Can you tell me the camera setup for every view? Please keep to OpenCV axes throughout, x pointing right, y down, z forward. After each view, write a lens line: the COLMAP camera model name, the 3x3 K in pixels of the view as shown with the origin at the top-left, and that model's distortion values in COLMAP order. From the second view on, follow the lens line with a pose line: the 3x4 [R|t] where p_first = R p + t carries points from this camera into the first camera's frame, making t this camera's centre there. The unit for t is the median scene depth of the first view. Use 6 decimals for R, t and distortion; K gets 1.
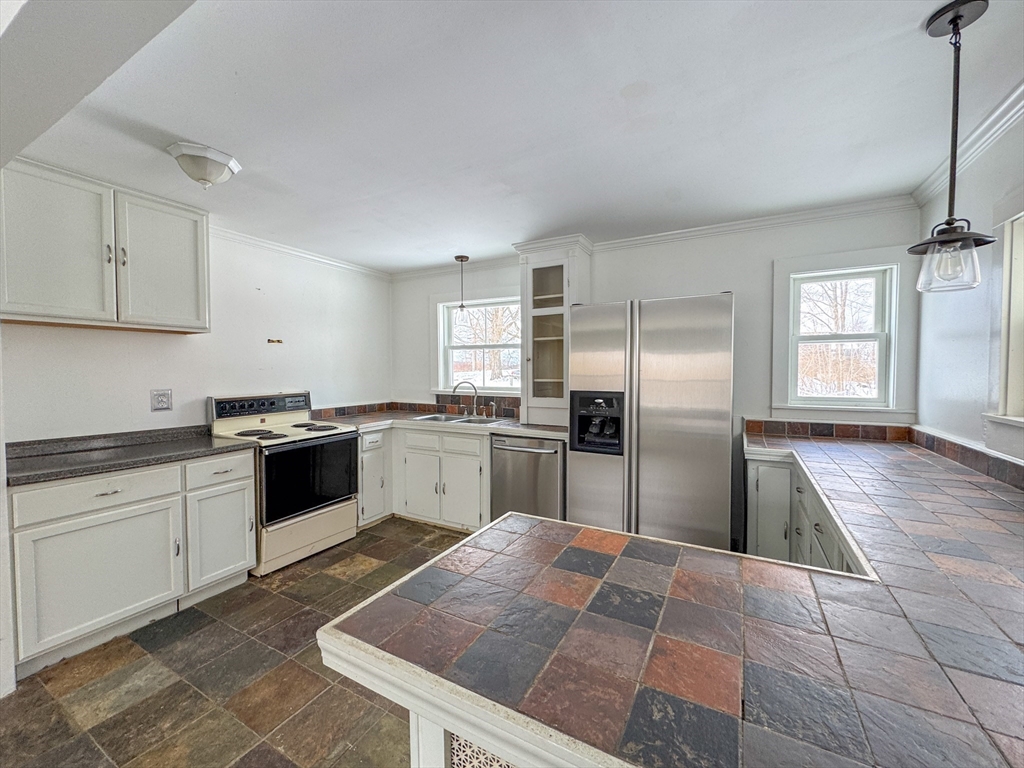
lens RADIAL K [[410.5, 0, 512.3], [0, 410.5, 381.3], [0, 0, 1]] dist [-0.000236, -0.000008]
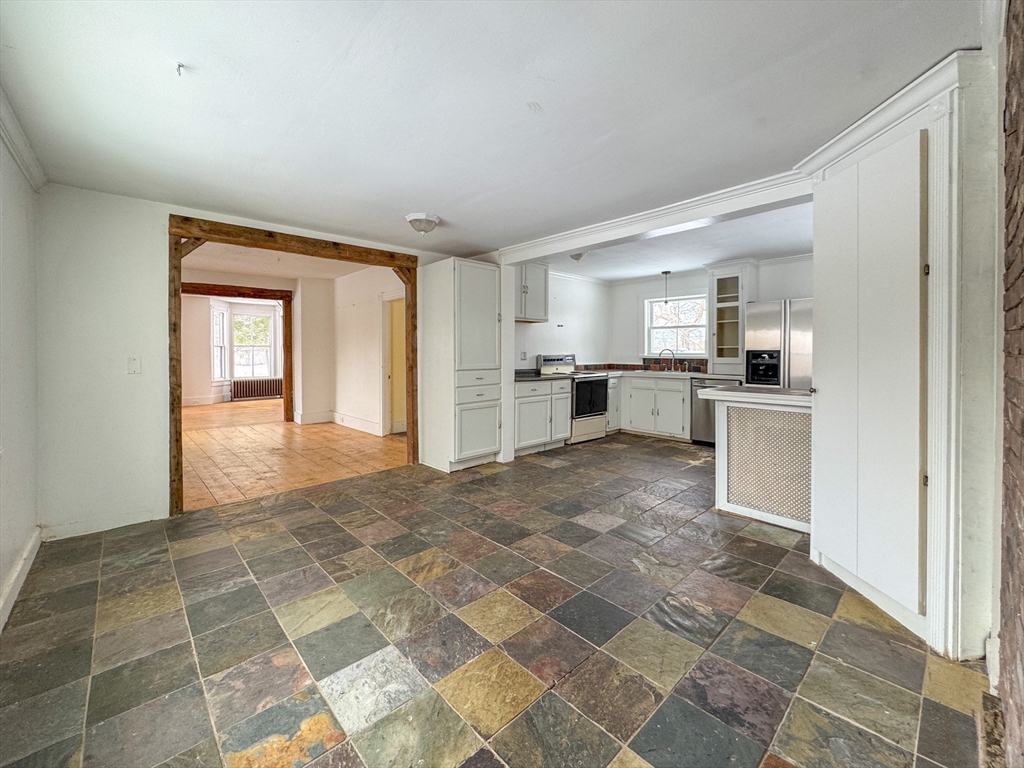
lens RADIAL K [[441.7, 0, 497.8], [0, 441.7, 354.6], [0, 0, 1]] dist [-0.001384, -0.000057]
pose [[0.949051, 0.003268, -0.315107, -0.222935], [-0.011153, 0.999668, -0.023225, 0.077793], [0.314927, 0.025556, 0.948772, -0.931563]]
